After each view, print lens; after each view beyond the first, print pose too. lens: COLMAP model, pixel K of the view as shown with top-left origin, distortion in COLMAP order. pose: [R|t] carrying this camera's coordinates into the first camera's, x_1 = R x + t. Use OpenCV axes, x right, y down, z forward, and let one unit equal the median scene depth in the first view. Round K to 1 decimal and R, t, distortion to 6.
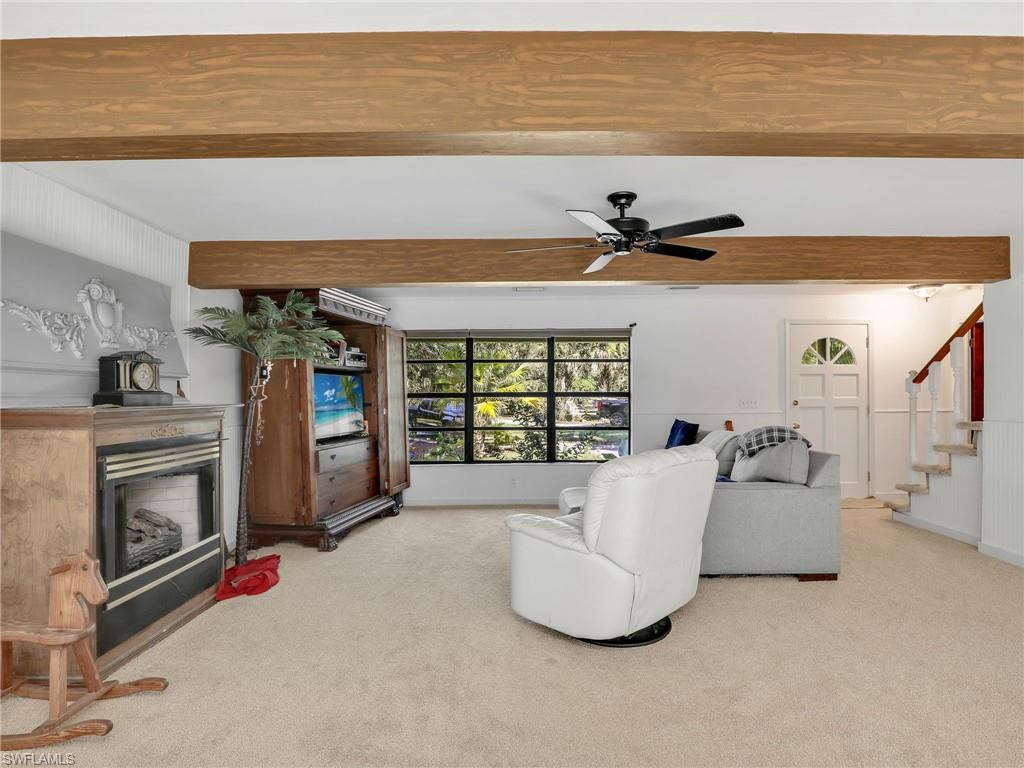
lens RADIAL K [[543.2, 0, 529.4], [0, 543.2, 391.3], [0, 0, 1]] dist [-0.027394, 0.001976]
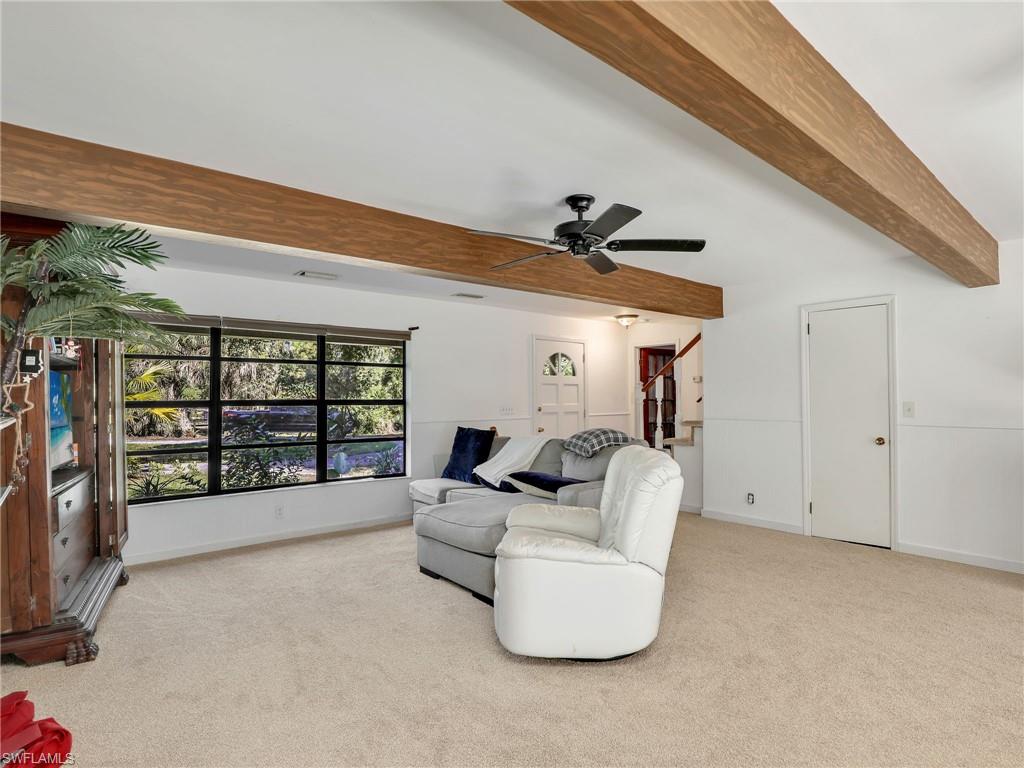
lens RADIAL K [[543.2, 0, 513.1], [0, 543.2, 386.8], [0, 0, 1]] dist [-0.027394, 0.001976]
pose [[0.769727, 0.013961, 0.638221, -0.426567], [0.003272, 0.999661, -0.025815, 0.006591], [-0.638365, 0.021959, 0.769420, 0.251647]]
